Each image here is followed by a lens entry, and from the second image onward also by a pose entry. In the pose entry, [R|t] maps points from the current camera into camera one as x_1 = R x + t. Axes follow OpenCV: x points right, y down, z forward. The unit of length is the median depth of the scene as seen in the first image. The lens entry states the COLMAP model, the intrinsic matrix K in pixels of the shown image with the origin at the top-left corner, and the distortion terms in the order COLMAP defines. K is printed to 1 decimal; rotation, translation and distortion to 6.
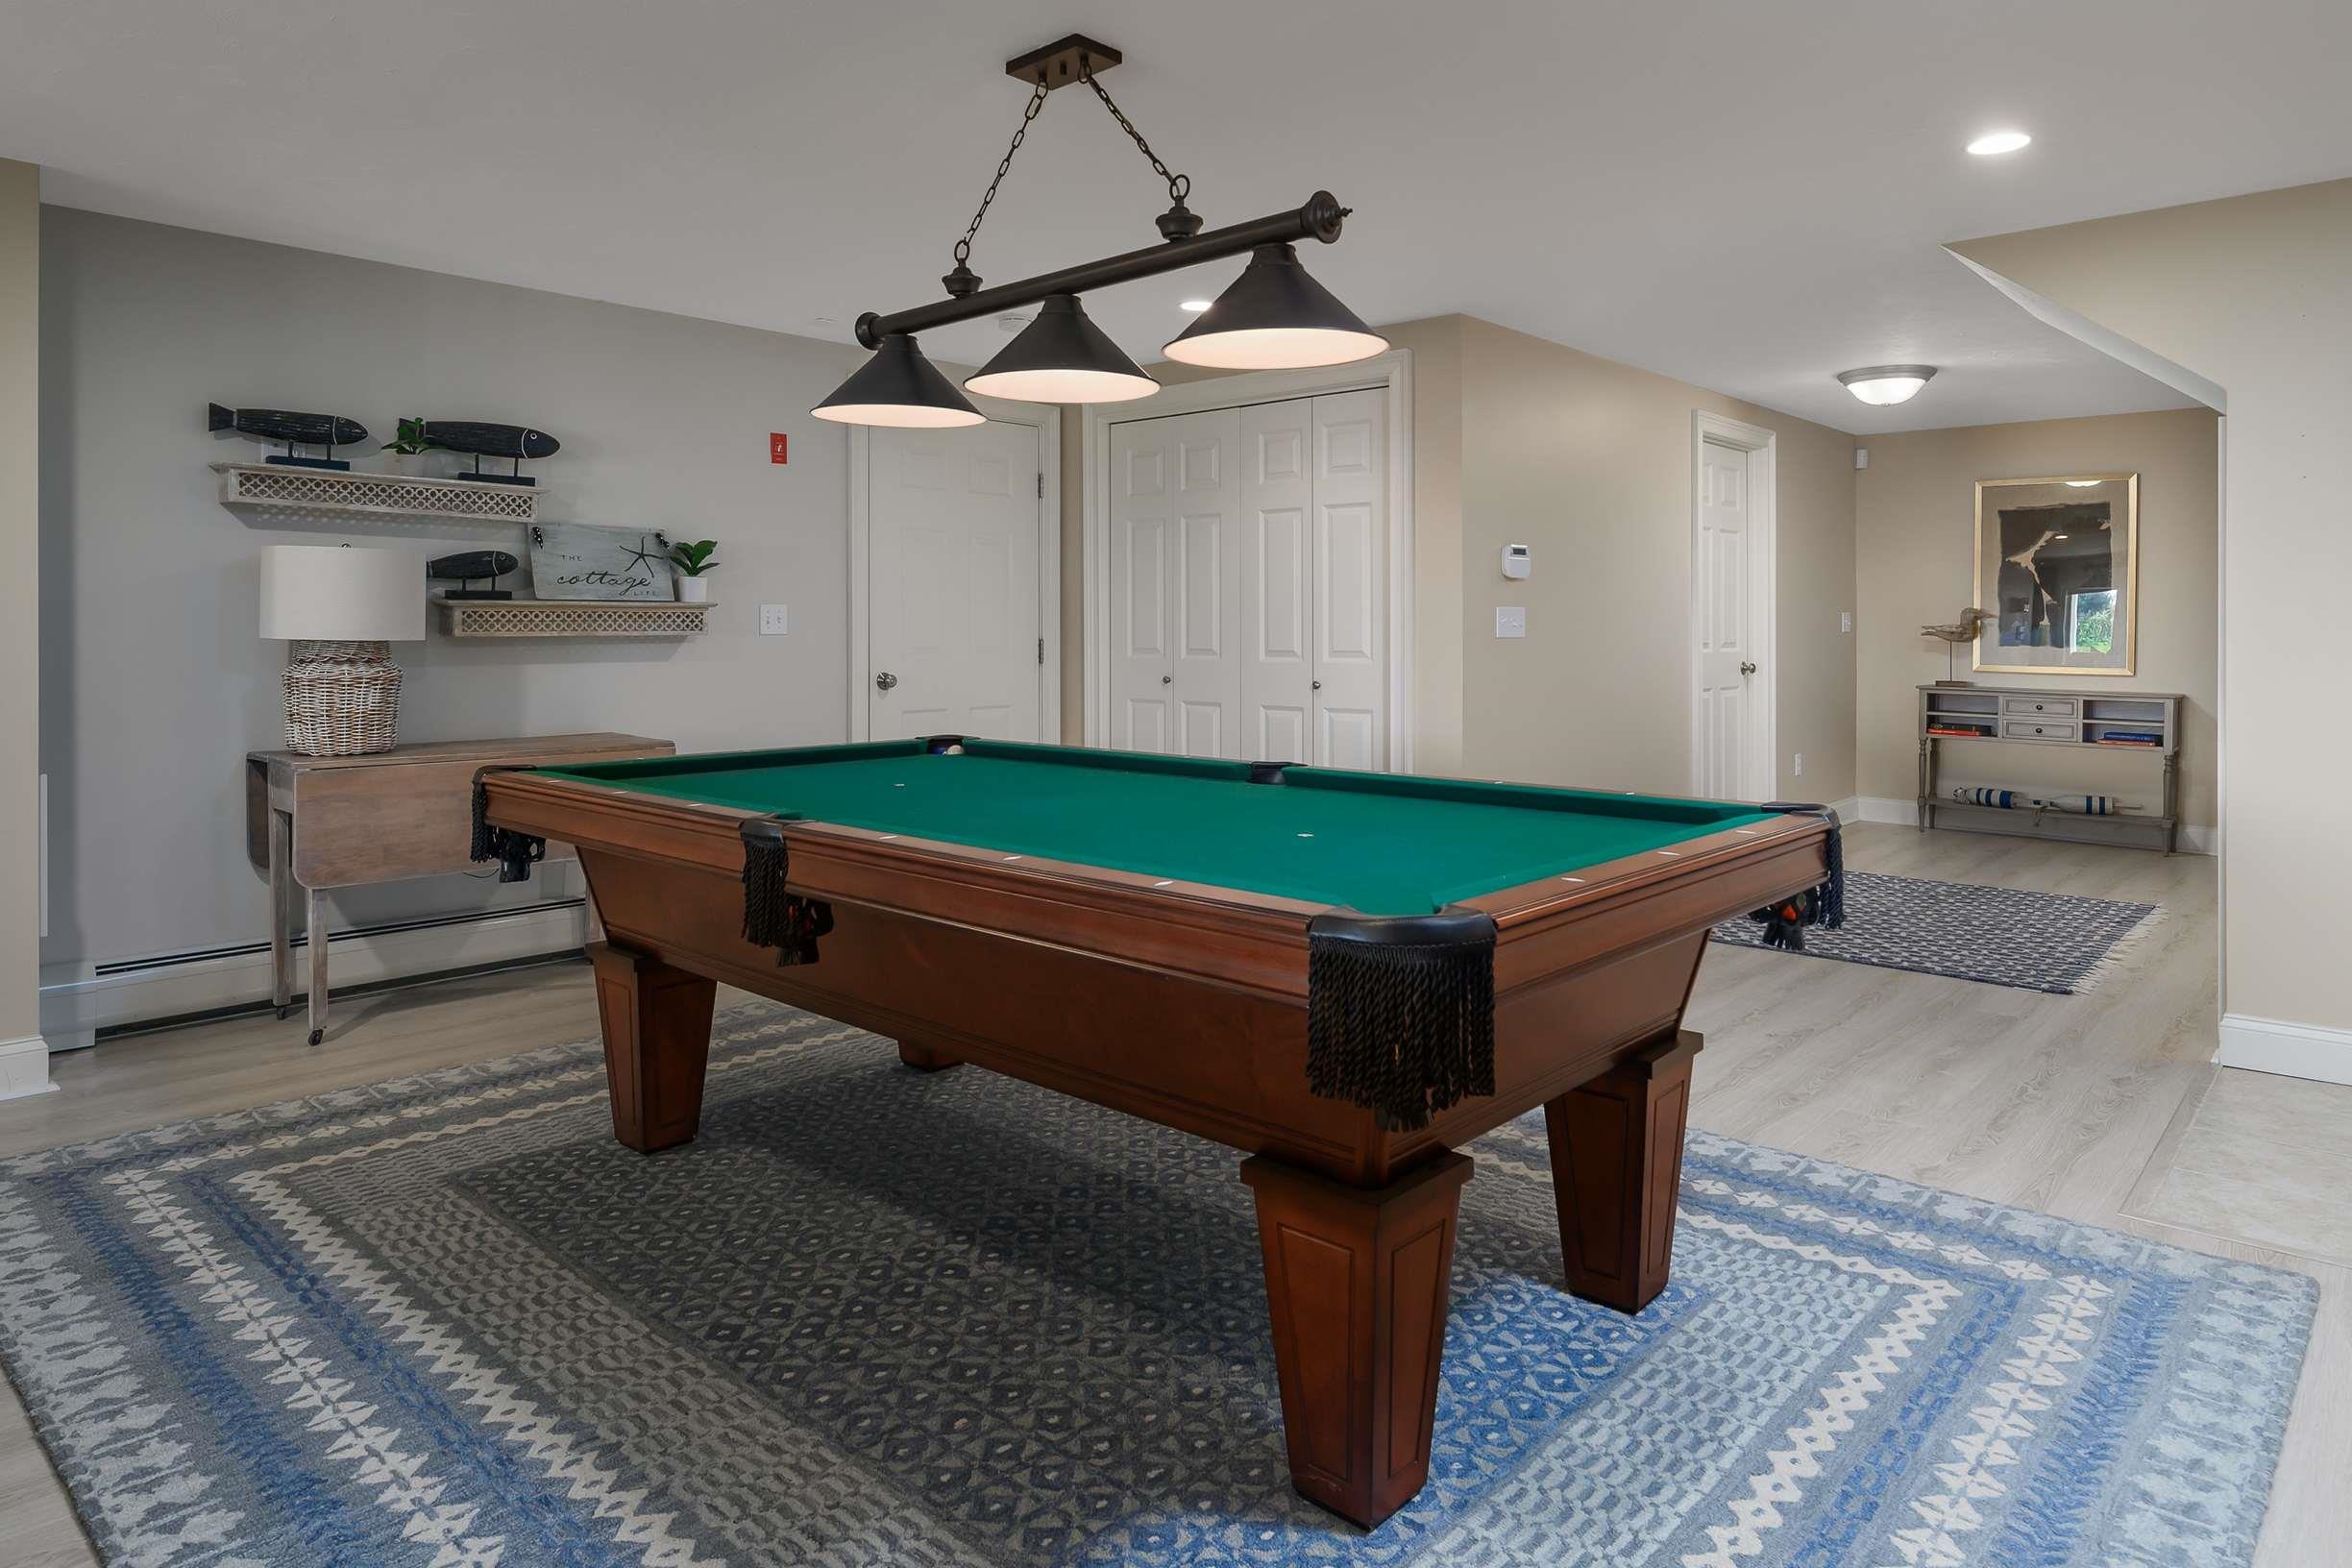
lens RADIAL K [[1423.1, 0, 1172.7], [0, 1423.1, 750.2], [0, 0, 1]] dist [-0.010497, -0.002192]
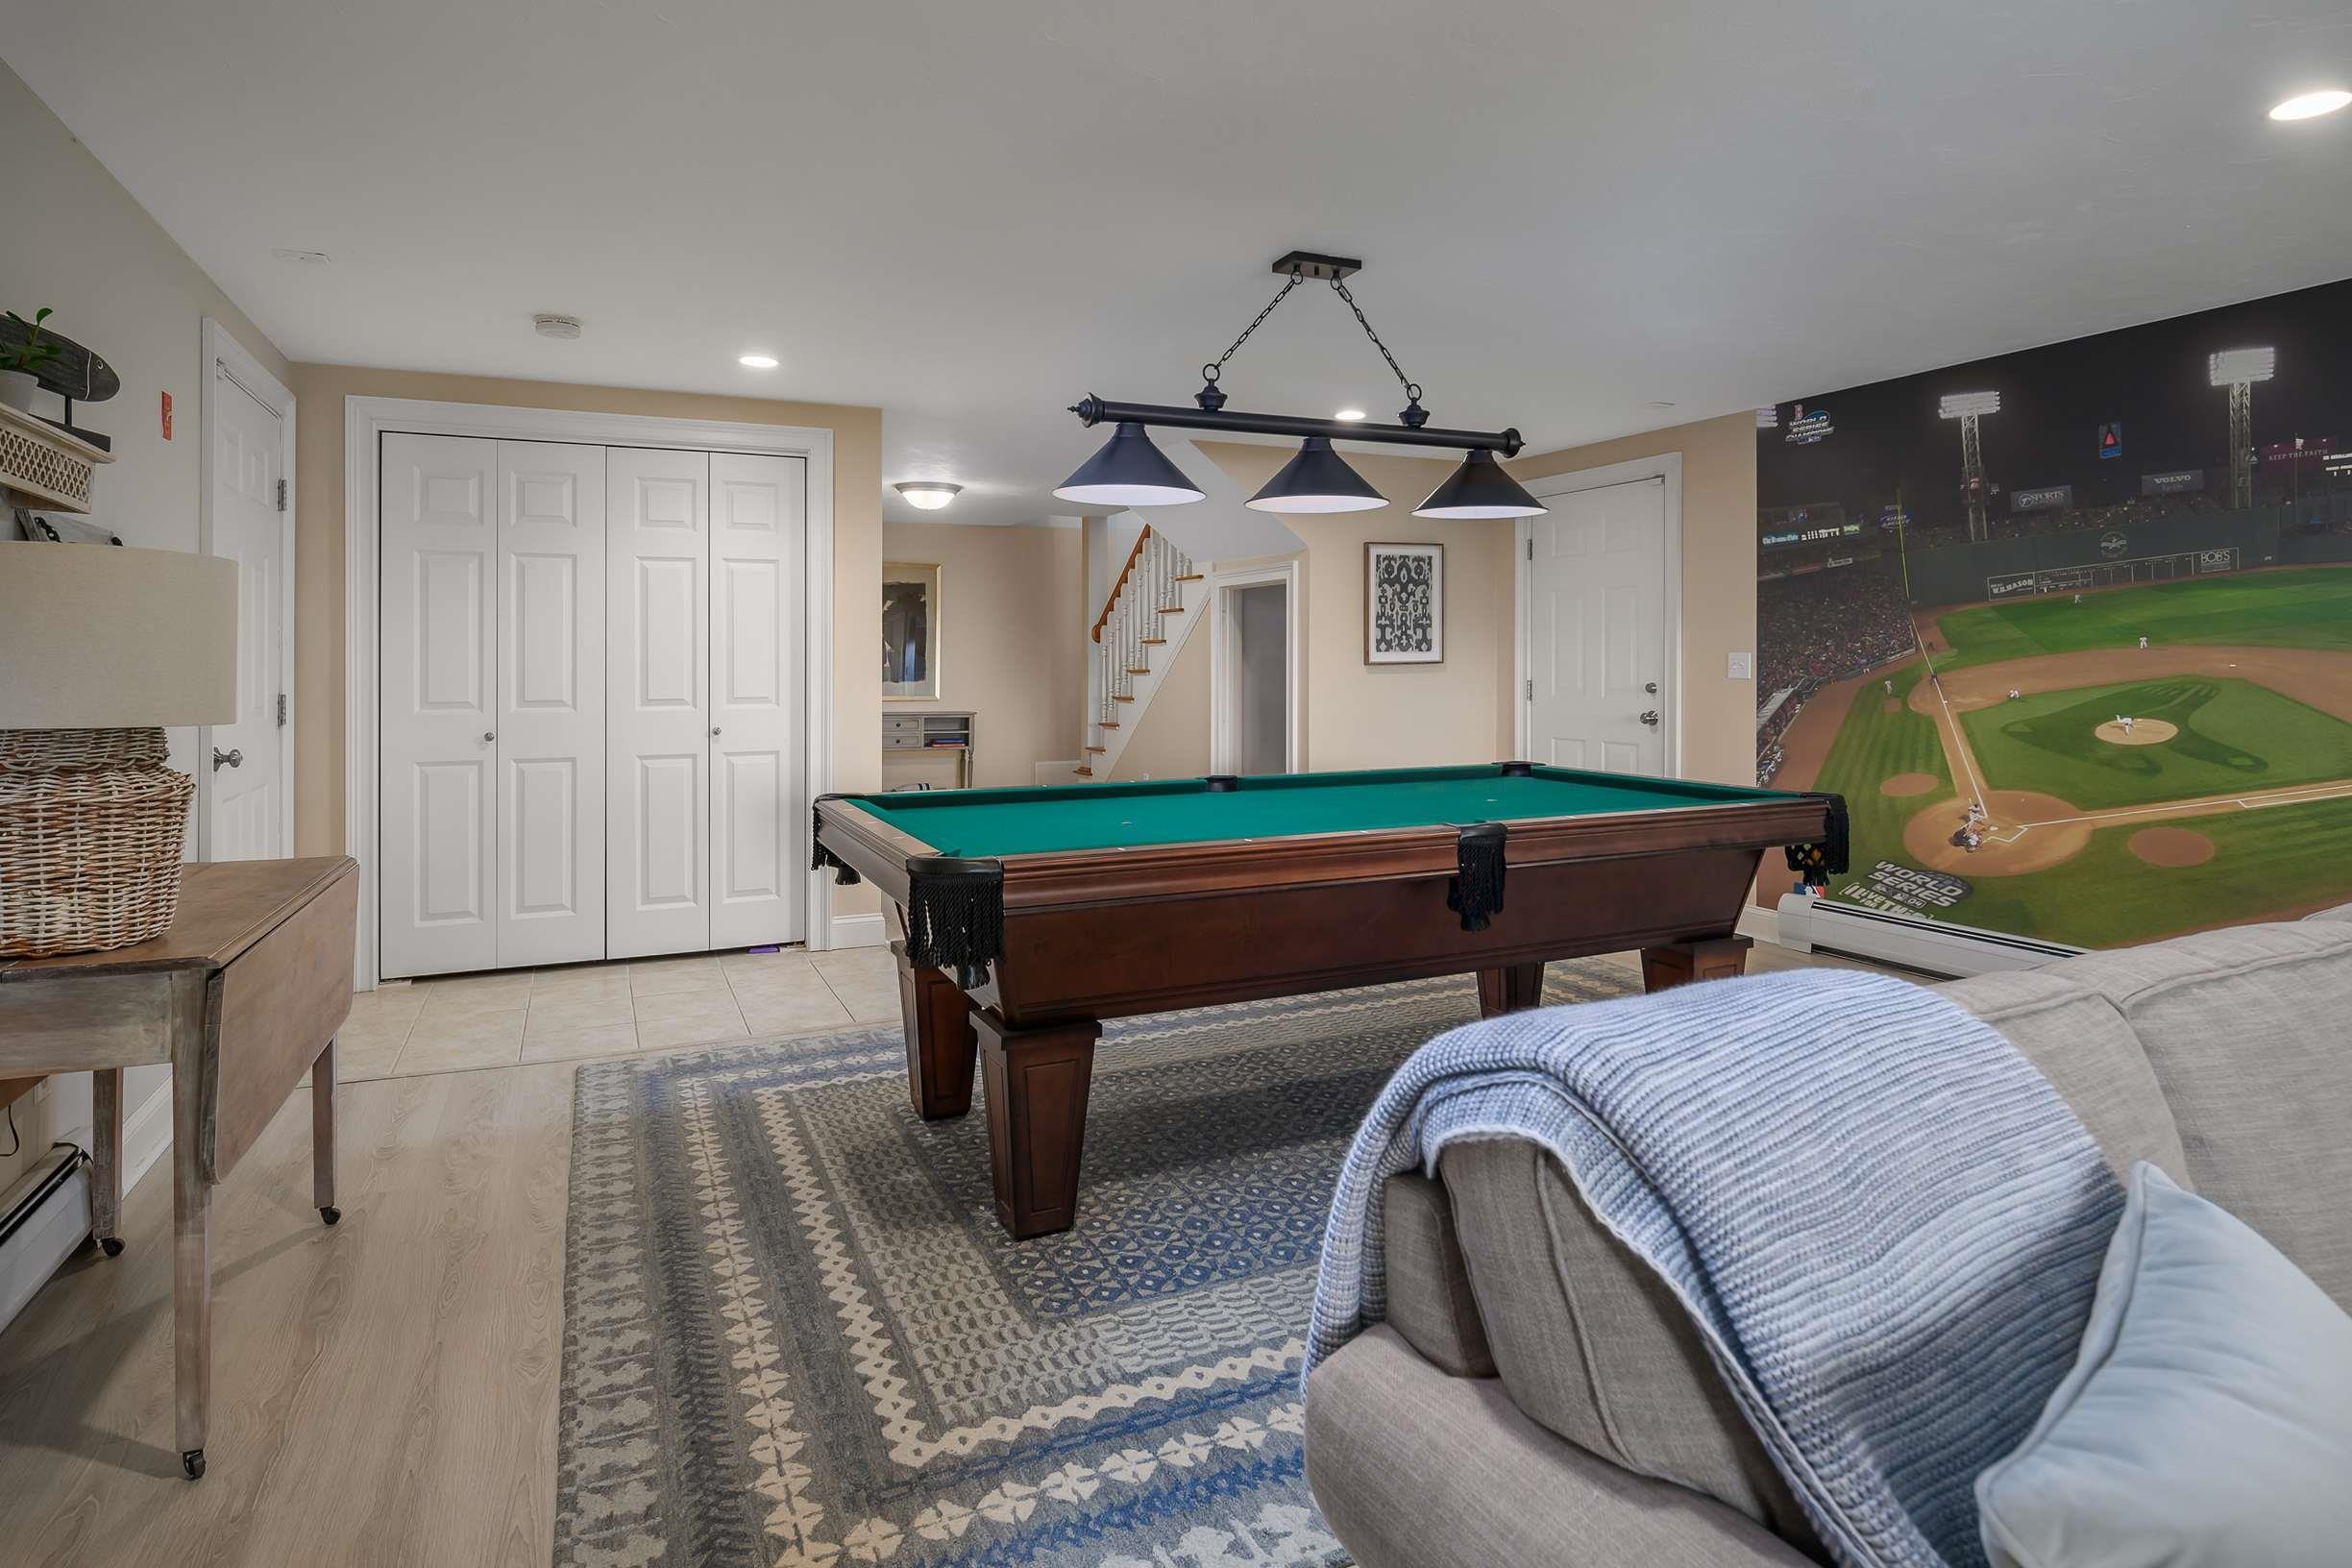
lens RADIAL K [[1298.4, 0, 1182.9], [0, 1298.4, 786.0], [0, 0, 1]] dist [0.002110, 0.000206]
pose [[0.375803, -0.089983, 0.922320, -1.301840], [0.082998, 0.994543, 0.063212, -0.076093], [-0.922975, 0.052795, 0.381221, 0.658701]]
